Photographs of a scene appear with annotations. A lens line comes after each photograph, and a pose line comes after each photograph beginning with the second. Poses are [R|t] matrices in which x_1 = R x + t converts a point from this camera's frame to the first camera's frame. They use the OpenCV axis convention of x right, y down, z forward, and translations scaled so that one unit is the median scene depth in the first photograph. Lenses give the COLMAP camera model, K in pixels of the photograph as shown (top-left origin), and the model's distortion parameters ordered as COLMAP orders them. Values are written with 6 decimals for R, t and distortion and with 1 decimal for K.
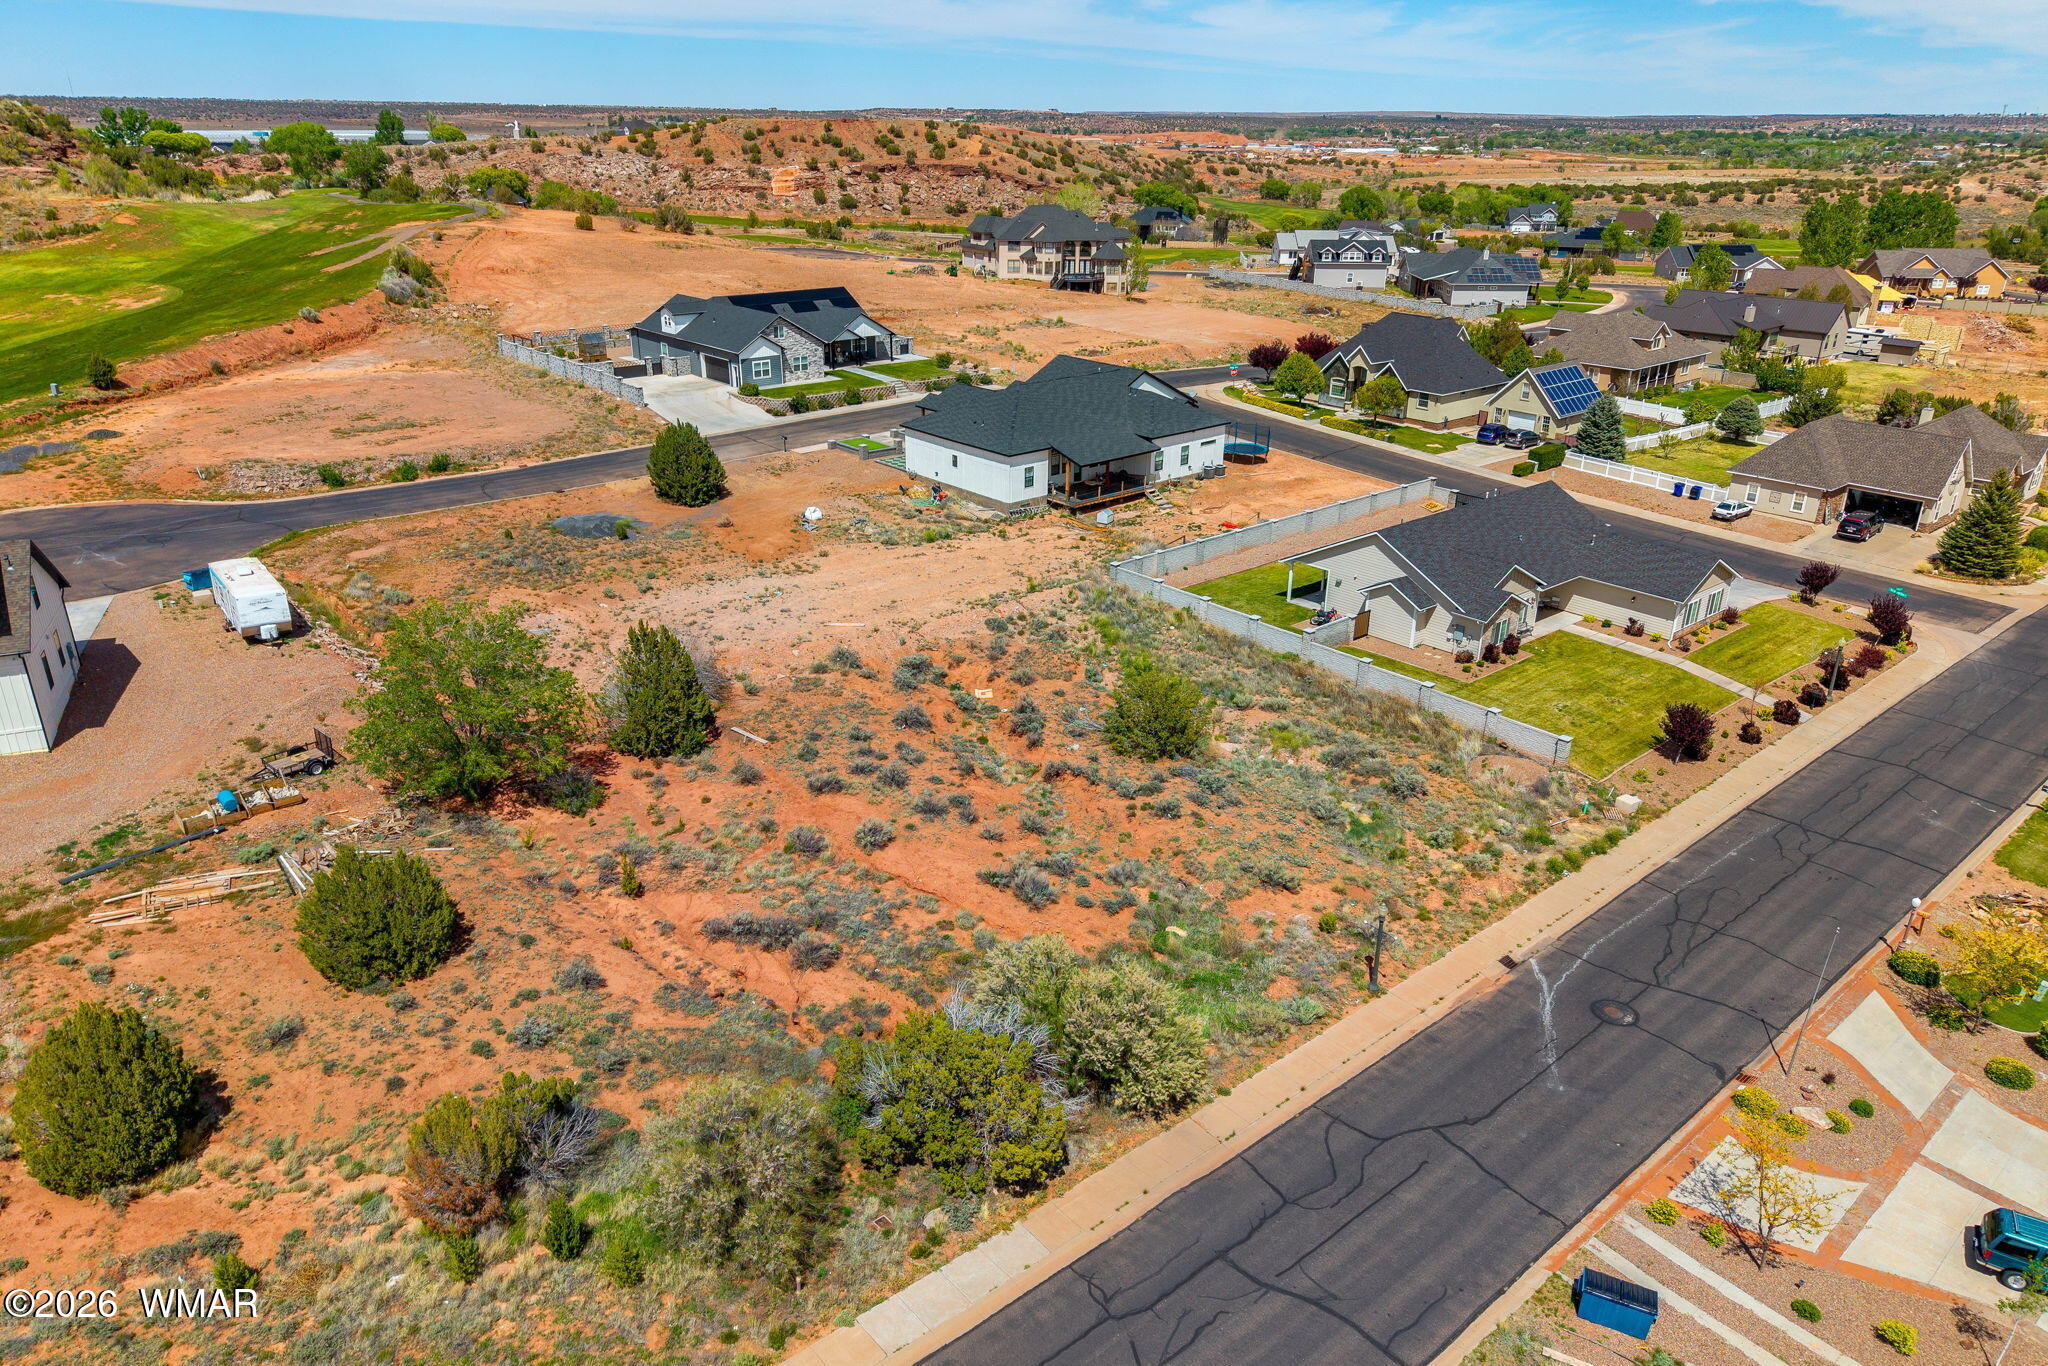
lens RADIAL K [[1378.9, 0, 1016.6], [0, 1378.9, 688.4], [0, 0, 1]] dist [0.017328, -0.009406]
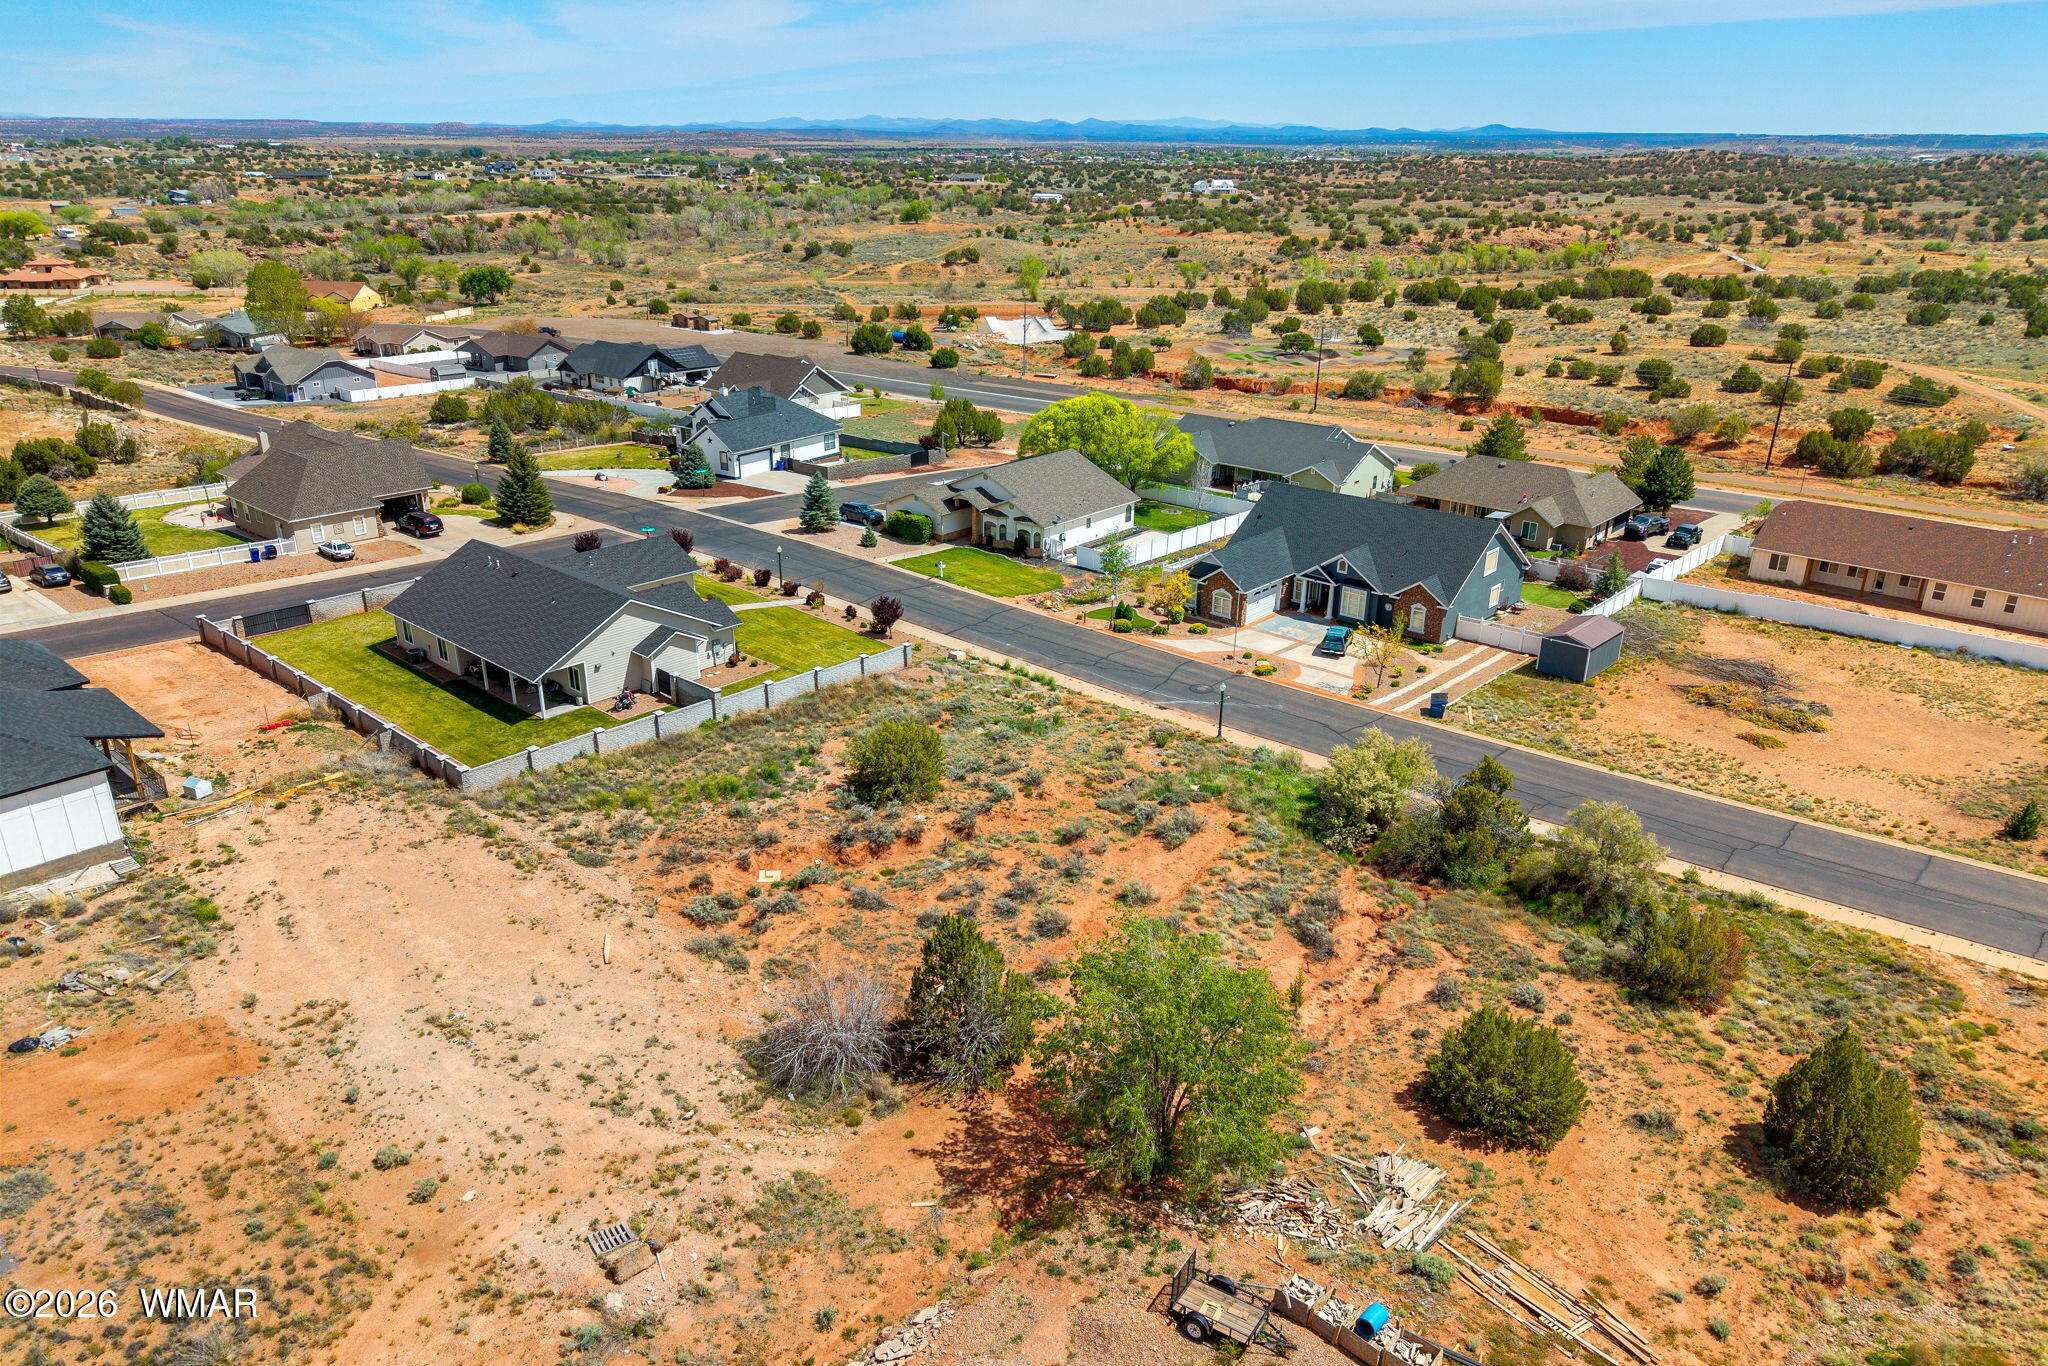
lens RADIAL K [[1364.4, 0, 1020.0], [0, 1364.4, 683.2], [0, 0, 1]] dist [0.040049, -0.039456]
pose [[-0.128963, -0.372489, 0.919032, -0.604871], [0.371419, 0.841166, 0.393049, -0.289616], [-0.919465, 0.392035, 0.029870, 0.592013]]
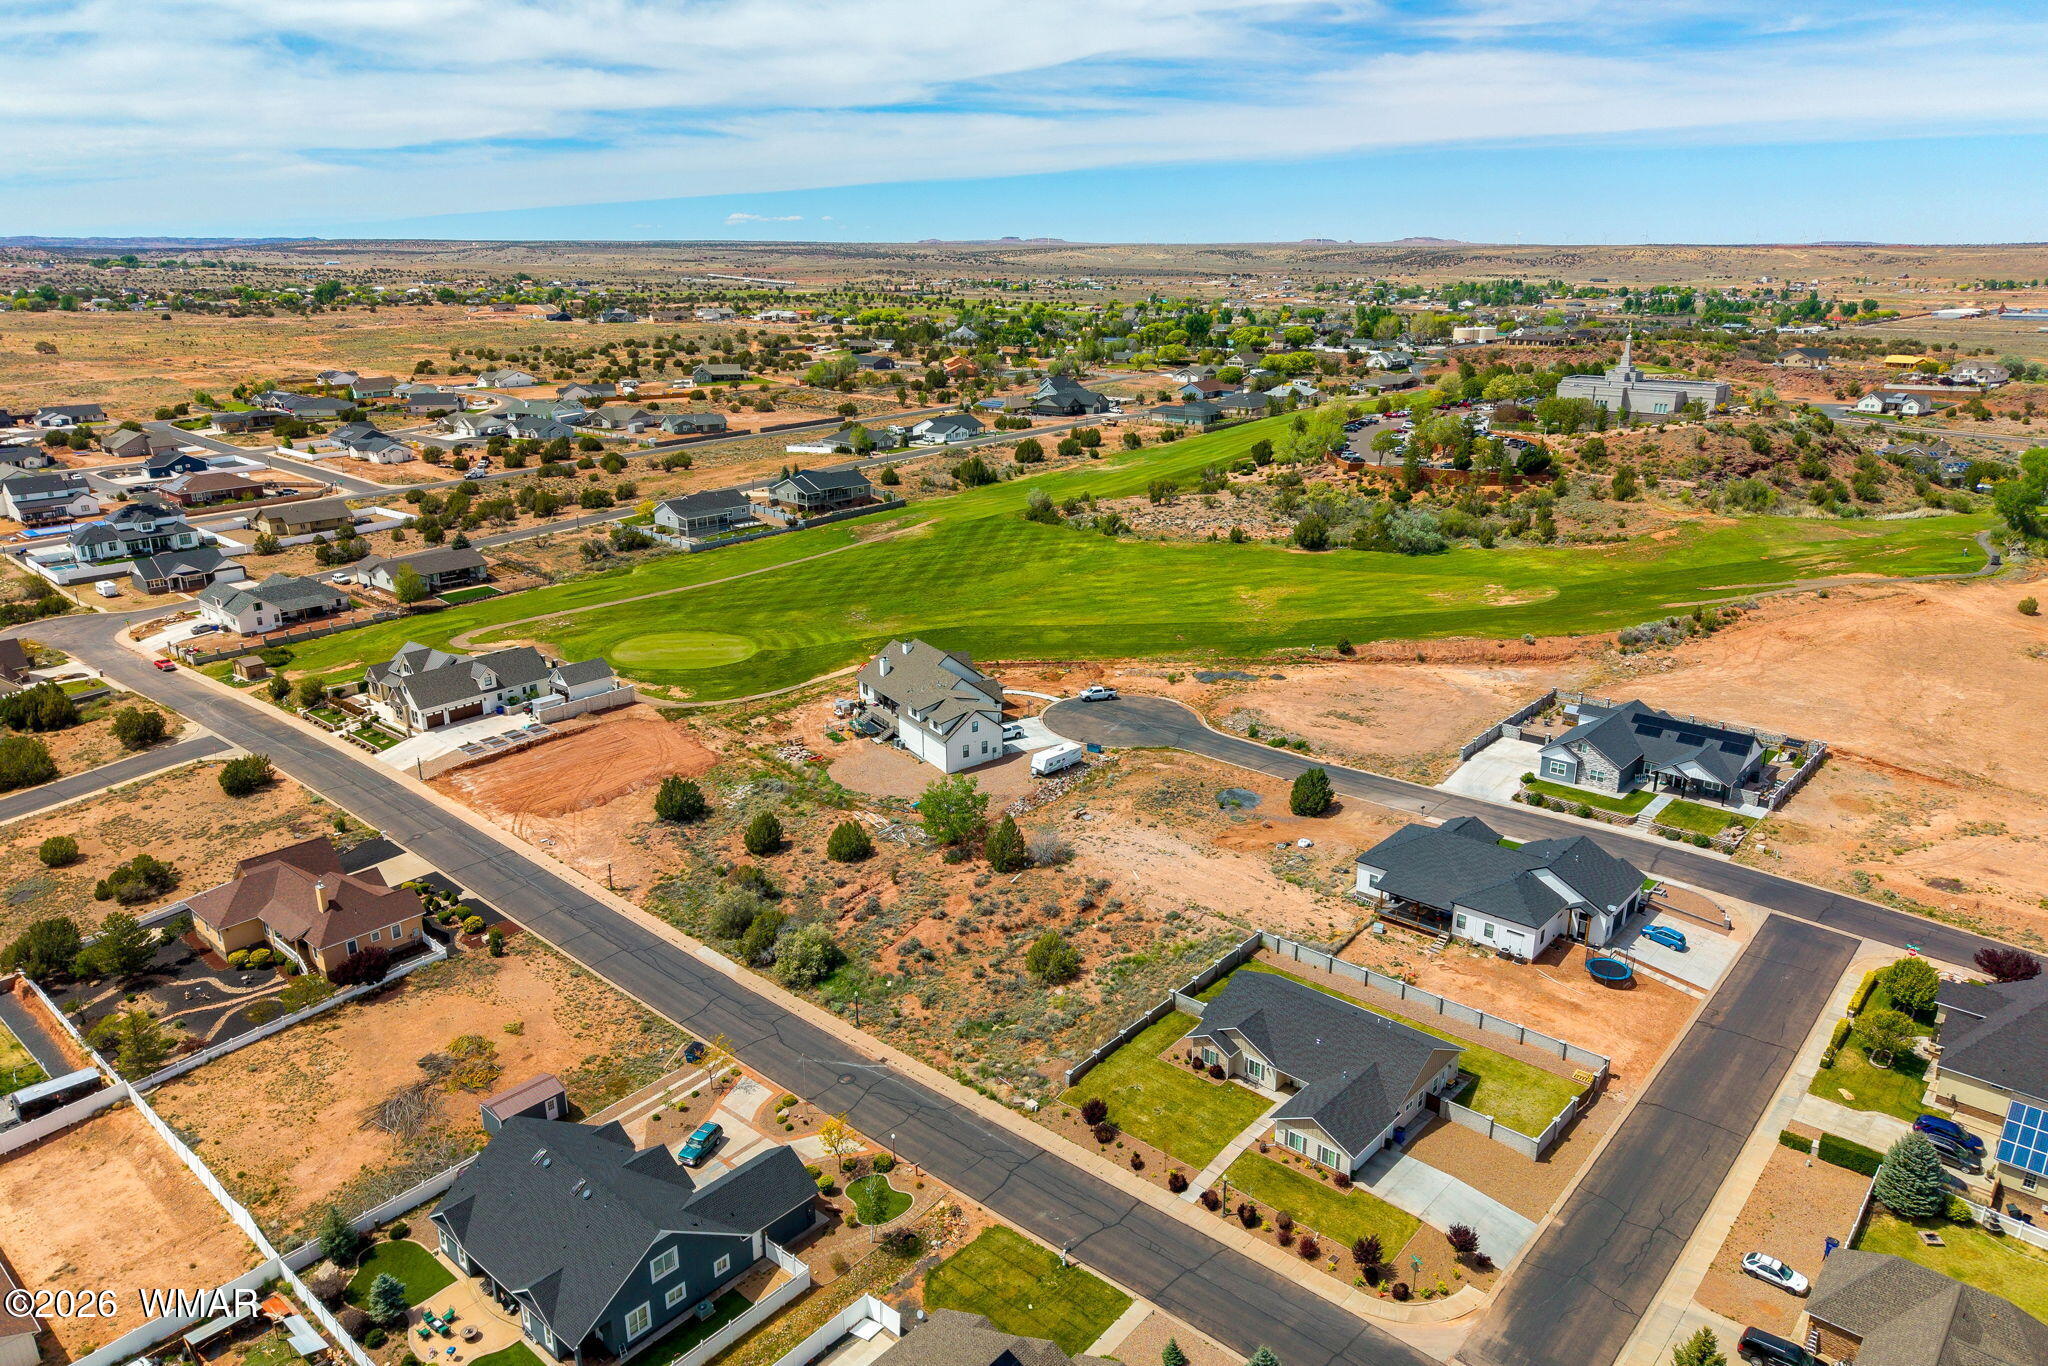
lens RADIAL K [[1365.3, 0, 1024.0], [0, 1365.3, 683.0], [0, 0, 1]] dist [0.130228, -0.281713]
pose [[0.135315, 0.289647, -0.947520, 1.322257], [-0.377403, 0.899290, 0.221007, -0.540772], [0.916109, 0.327692, 0.231001, 0.249155]]
